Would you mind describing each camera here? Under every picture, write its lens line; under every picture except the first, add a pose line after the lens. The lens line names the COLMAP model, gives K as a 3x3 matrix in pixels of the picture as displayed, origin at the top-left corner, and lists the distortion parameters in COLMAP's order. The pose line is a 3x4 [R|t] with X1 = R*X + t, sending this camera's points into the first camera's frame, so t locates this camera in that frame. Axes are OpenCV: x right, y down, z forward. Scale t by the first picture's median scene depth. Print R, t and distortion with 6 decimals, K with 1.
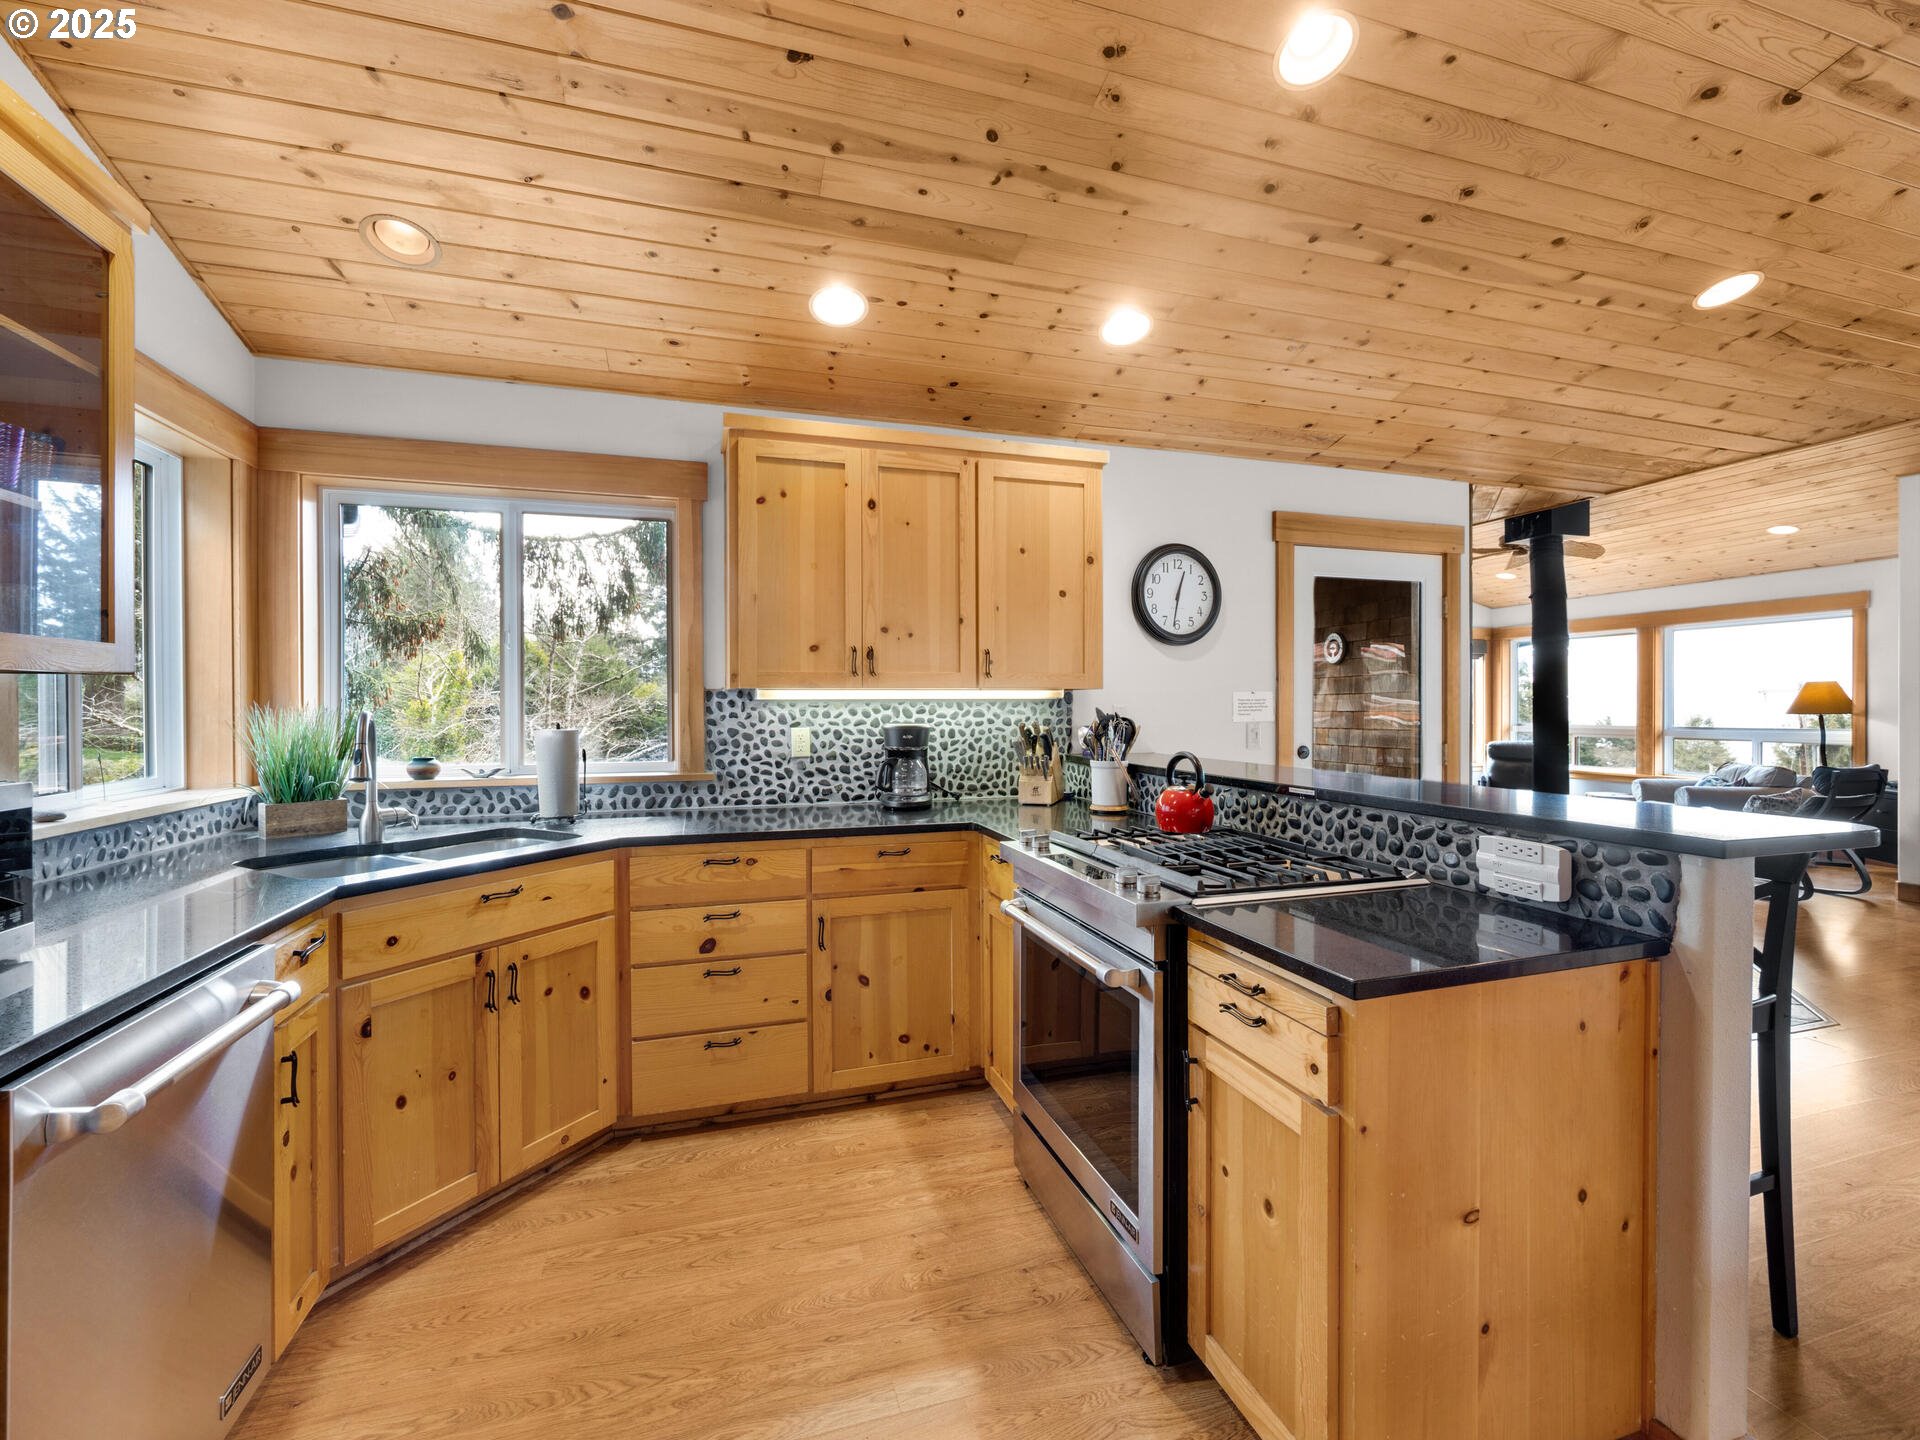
lens RADIAL K [[830.8, 0, 964.3], [0, 830.8, 712.6], [0, 0, 1]] dist [-0.002252, 0.000381]
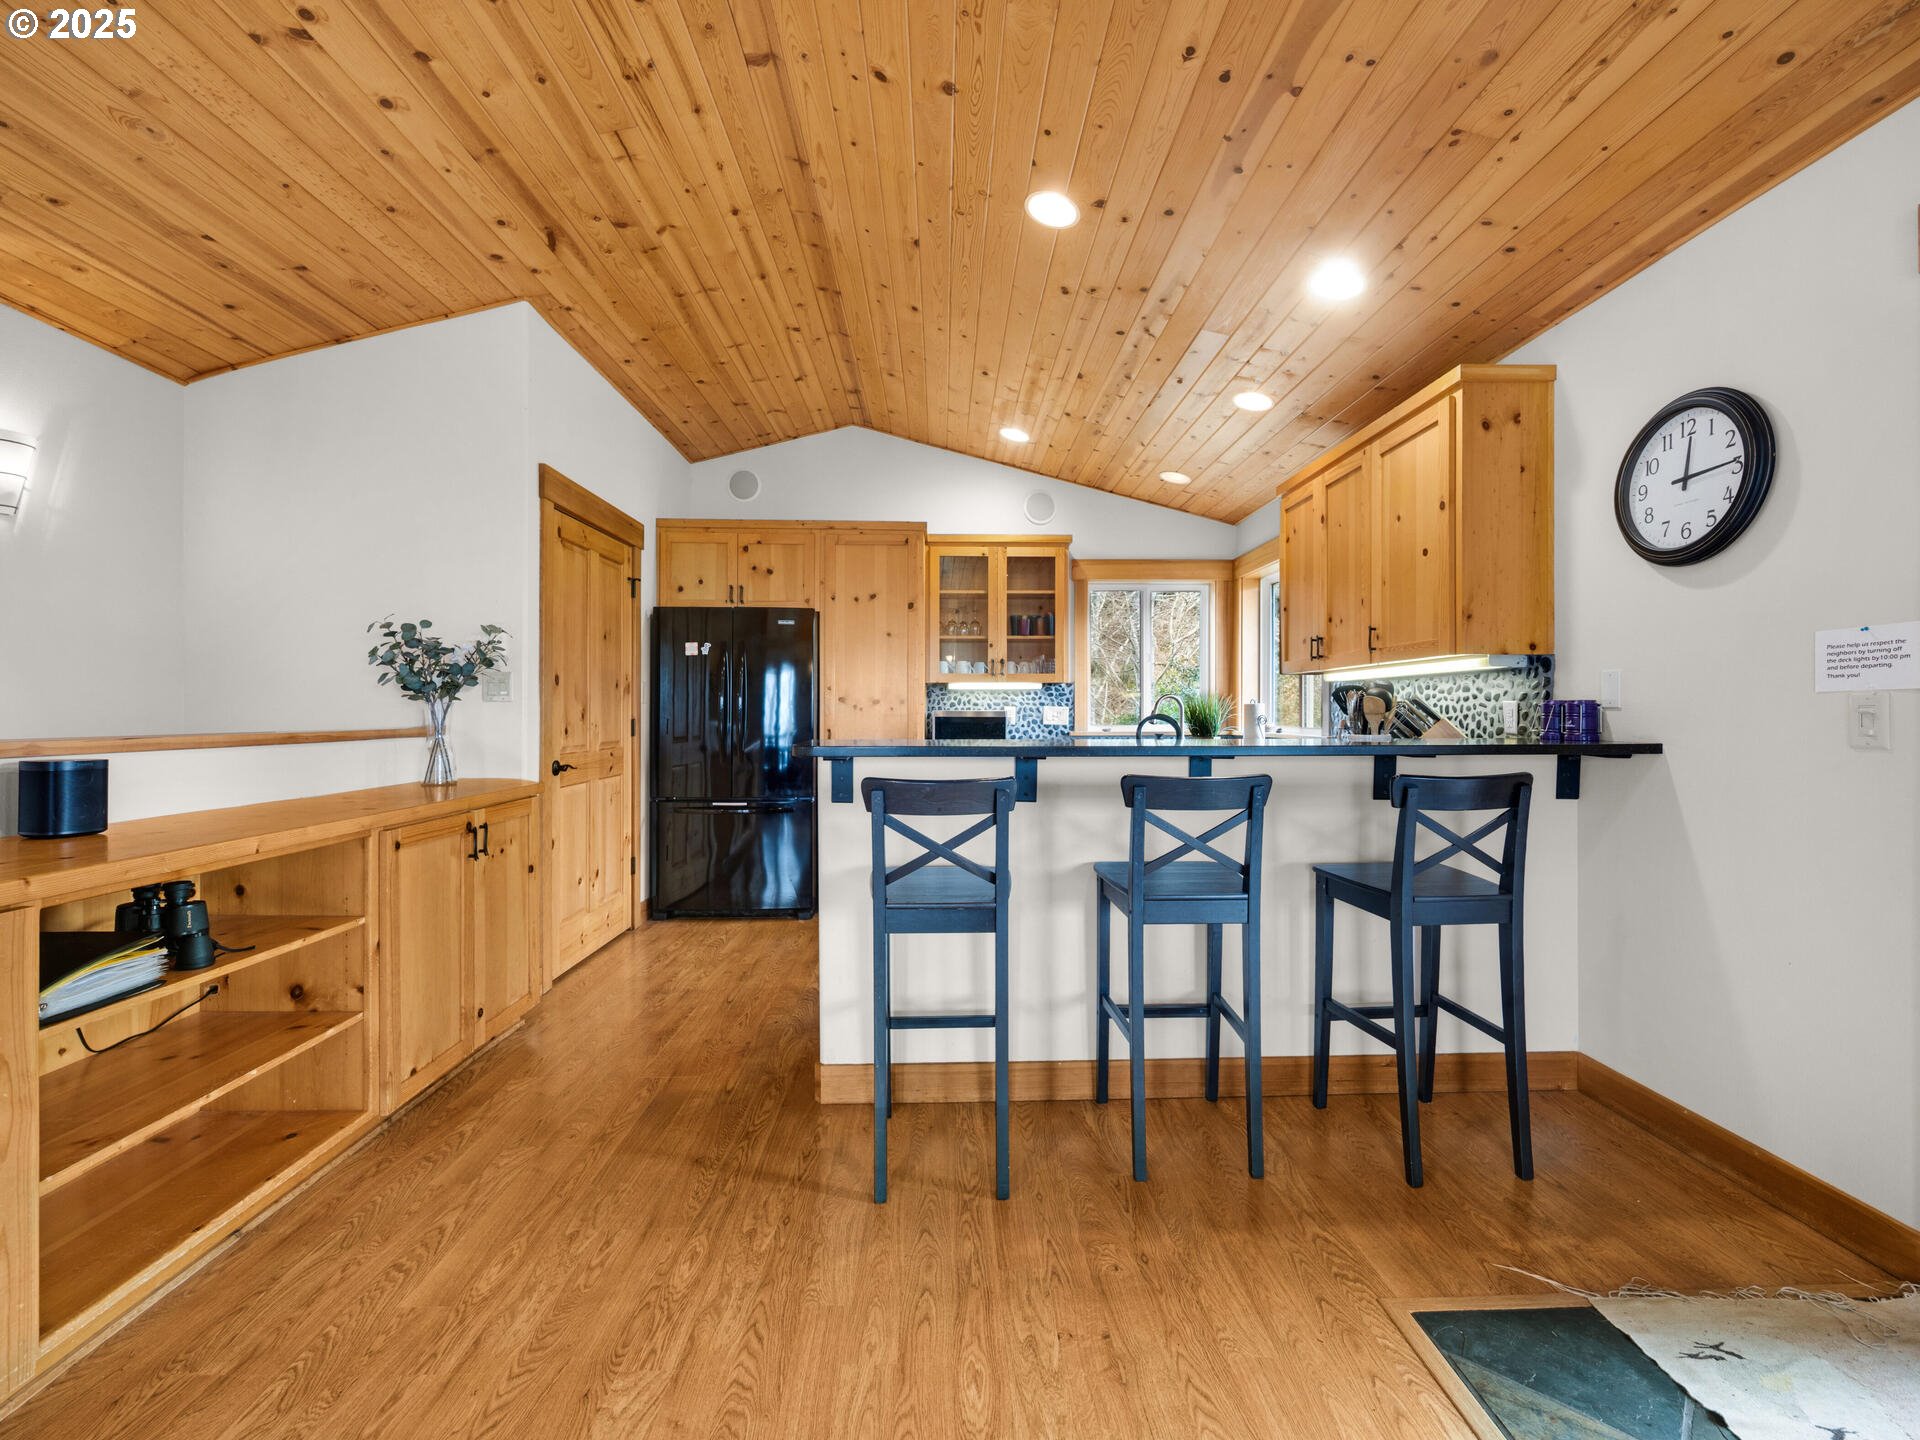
lens RADIAL K [[830.1, 0, 964.6], [0, 830.1, 716.3], [0, 0, 1]] dist [-0.001671, -0.000236]
pose [[-0.273783, 0.006665, -0.961768, 1.141532], [-0.007237, 0.999933, 0.008989, 0.030741], [0.961764, 0.009422, -0.273716, 0.782773]]
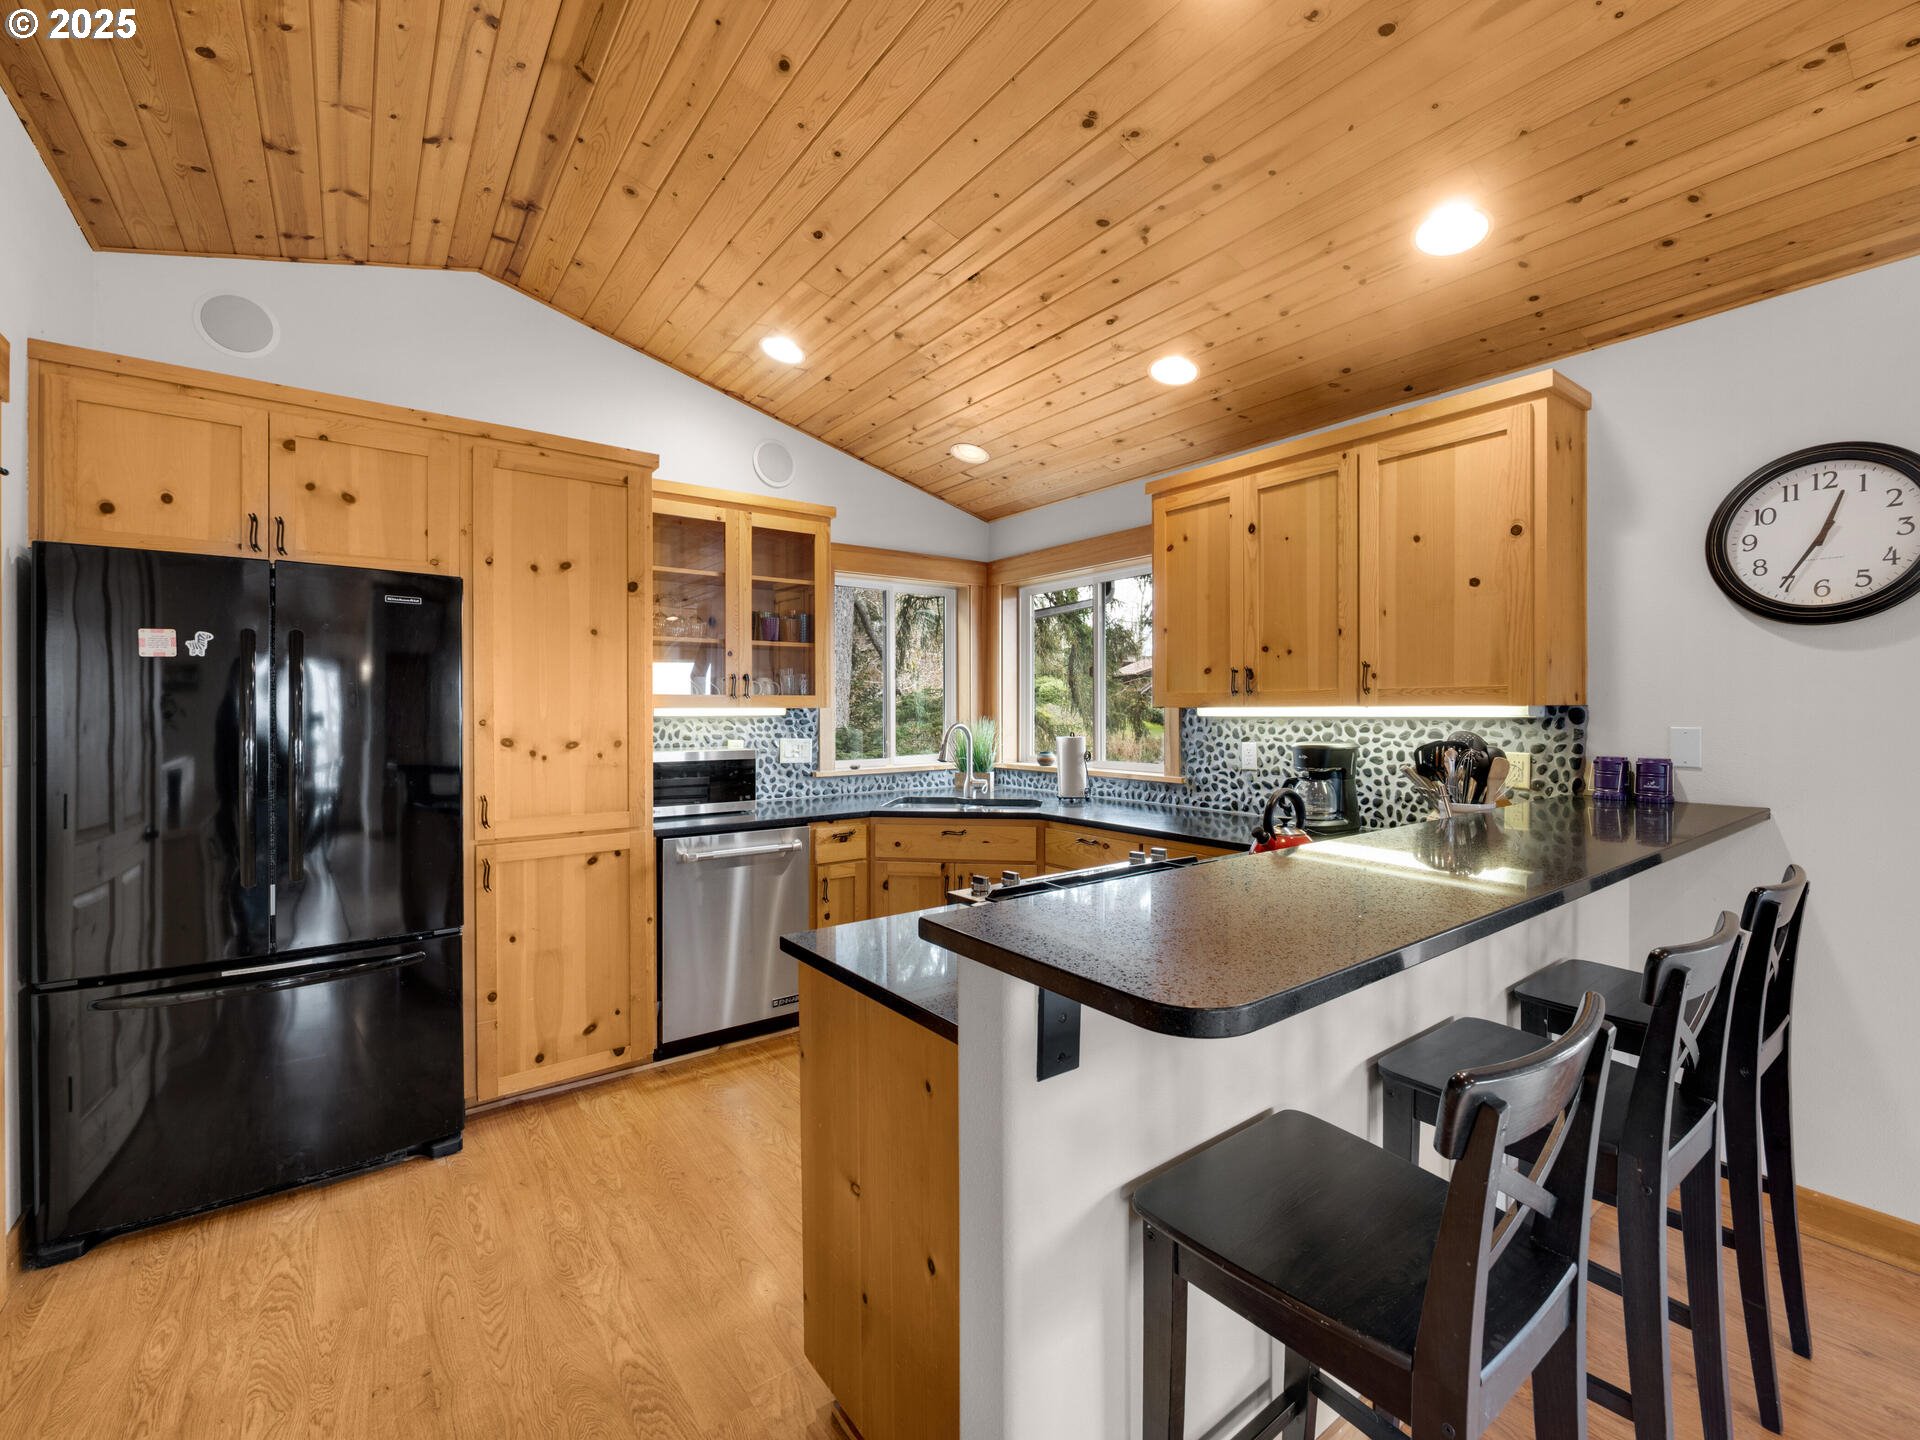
lens RADIAL K [[830.1, 0, 964.6], [0, 830.1, 716.3], [0, 0, 1]] dist [-0.001671, -0.000236]
pose [[0.329905, 0.009506, -0.943966, 0.703060], [-0.005927, 0.999950, 0.007998, -0.022270], [0.943996, 0.002956, 0.329945, 0.305902]]
